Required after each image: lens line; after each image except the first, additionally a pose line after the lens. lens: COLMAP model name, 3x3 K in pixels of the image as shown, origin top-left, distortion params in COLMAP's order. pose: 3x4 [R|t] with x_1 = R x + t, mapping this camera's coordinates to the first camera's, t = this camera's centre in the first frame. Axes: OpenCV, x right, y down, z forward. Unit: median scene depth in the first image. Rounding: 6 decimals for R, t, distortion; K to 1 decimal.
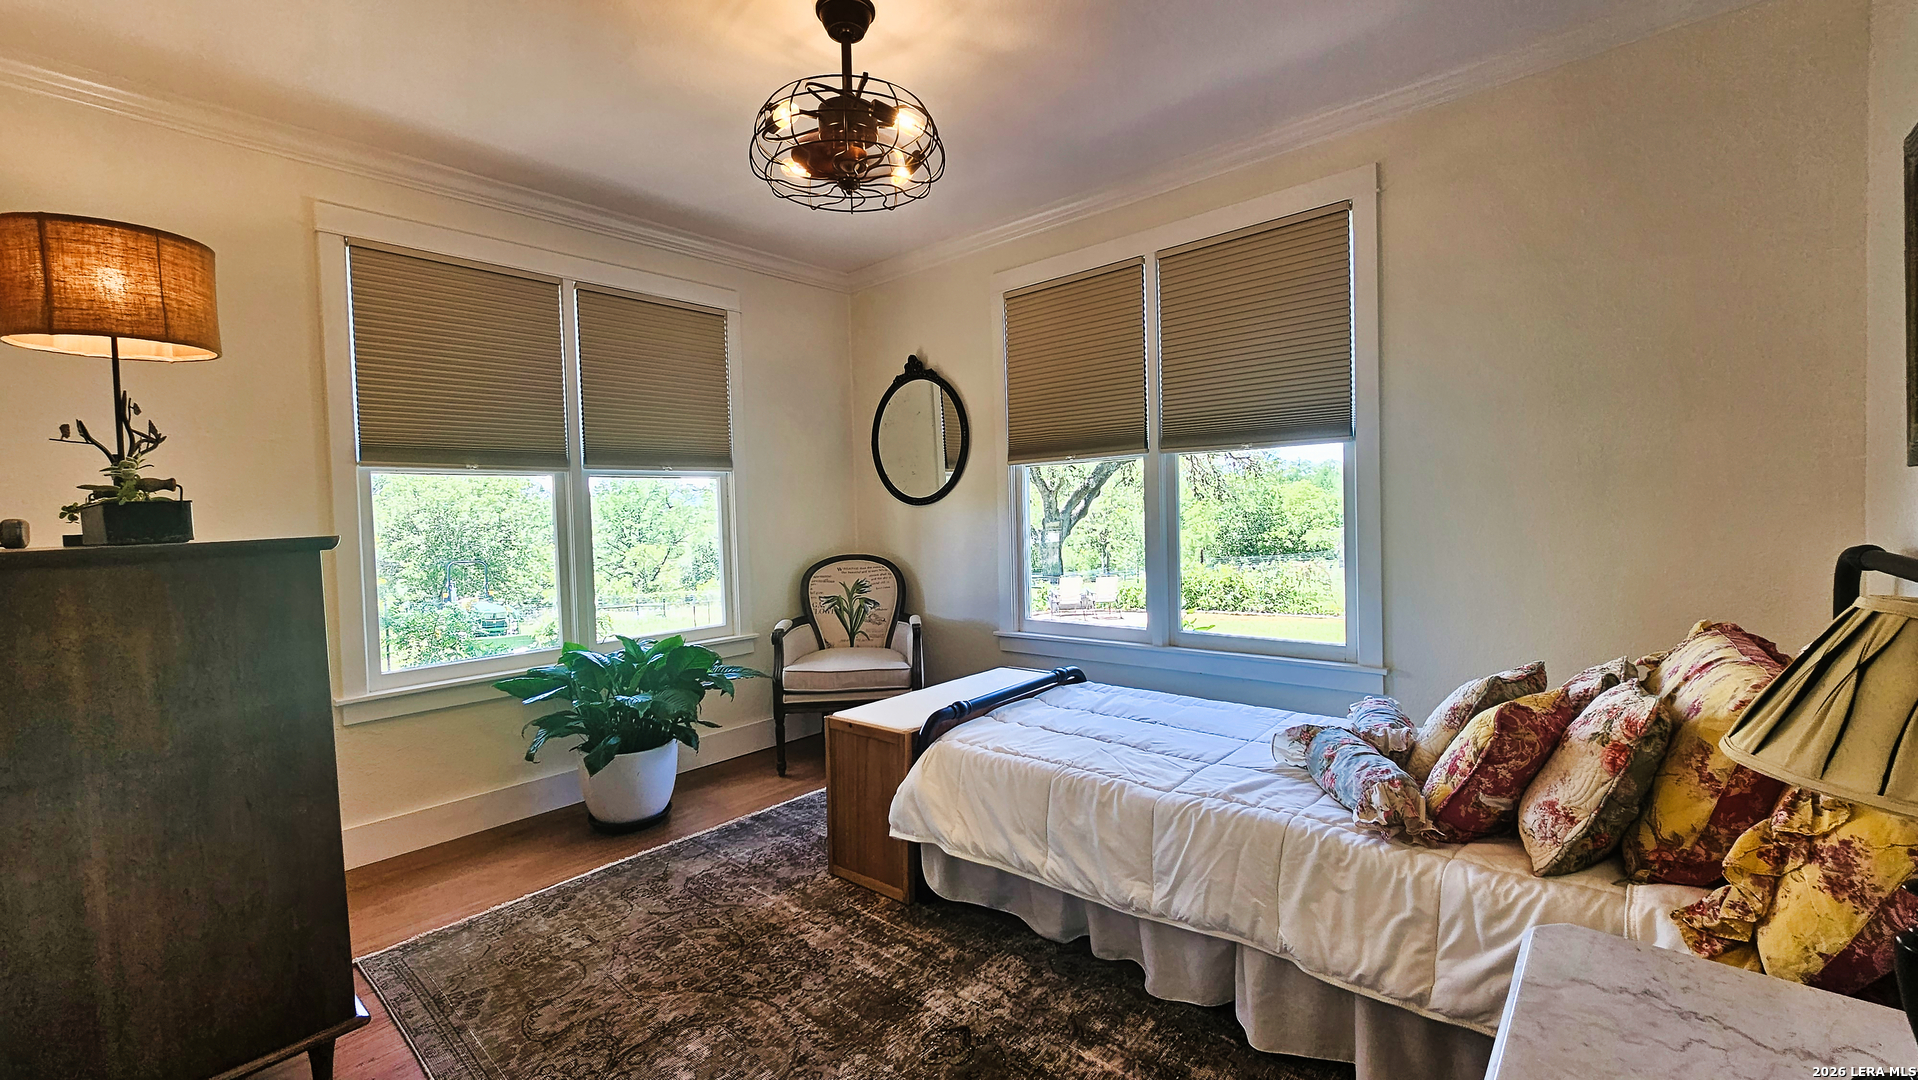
lens RADIAL K [[789.1, 0, 950.7], [0, 789.1, 539.1], [0, 0, 1]] dist [-0.001583, 0.000466]
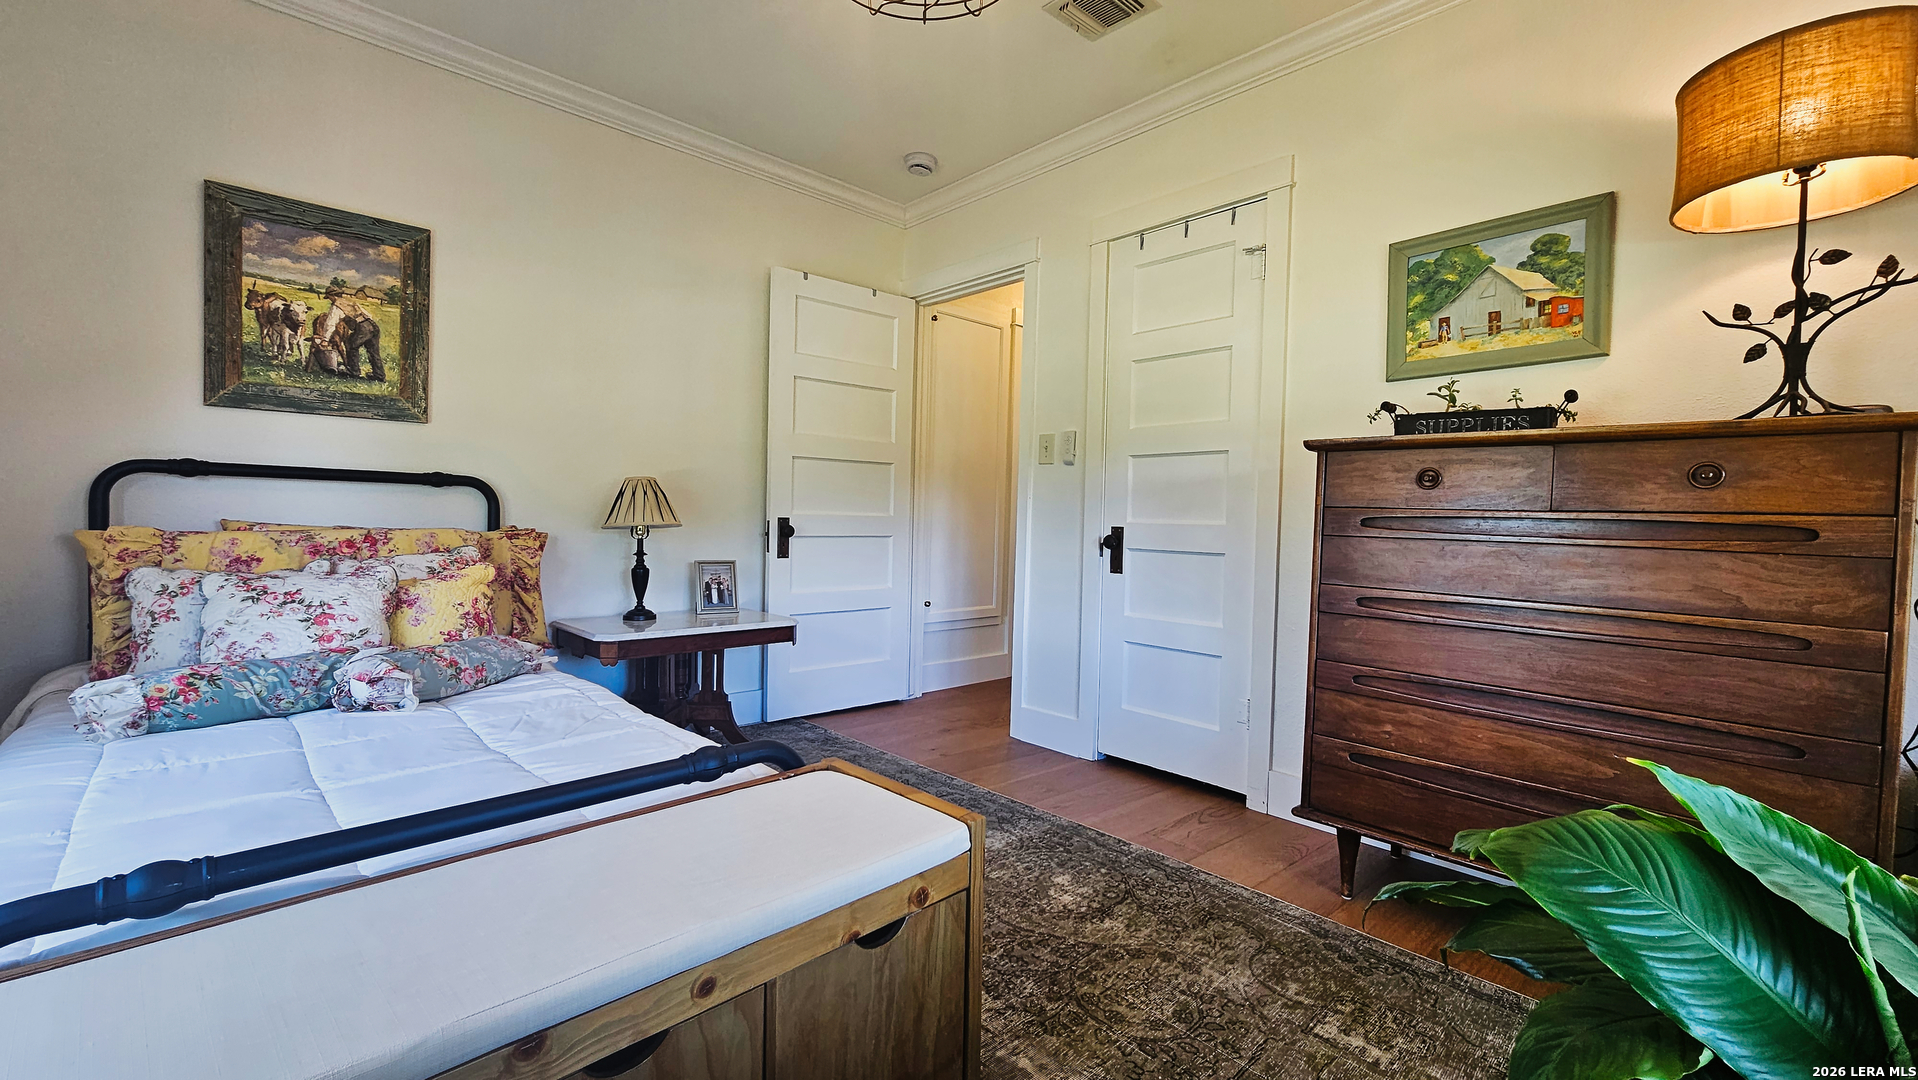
lens RADIAL K [[789.1, 0, 950.7], [0, 789.1, 539.1], [0, 0, 1]] dist [-0.001583, 0.000466]
pose [[-0.995684, -0.002187, 0.092781, -0.131005], [0.003688, 0.998000, 0.063101, 0.033047], [-0.092733, 0.063171, -0.993685, 1.031596]]
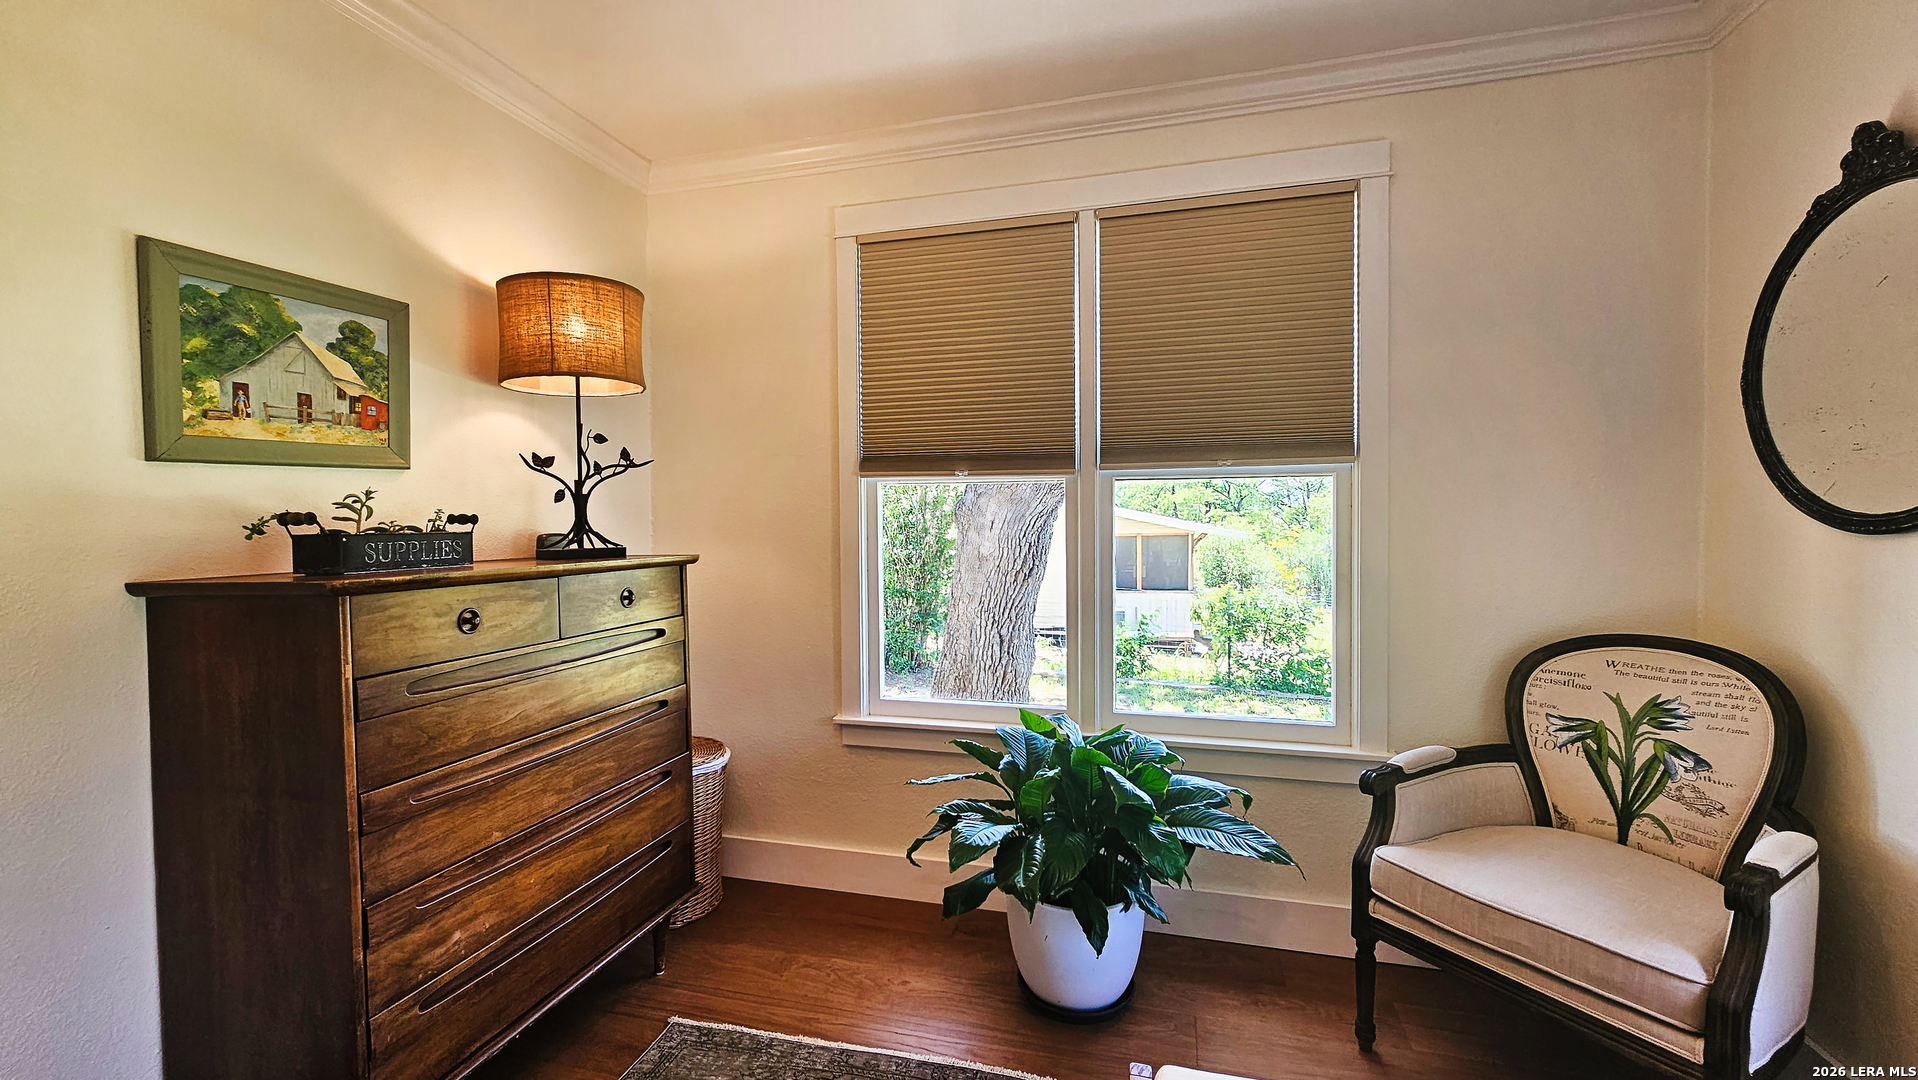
lens RADIAL K [[789.1, 0, 950.7], [0, 789.1, 539.1], [0, 0, 1]] dist [-0.001583, 0.000466]
pose [[0.442647, 0.047066, -0.895460, 0.113990], [-0.035551, 0.998758, 0.034921, -0.043504], [0.895991, 0.016377, 0.443771, 0.524725]]
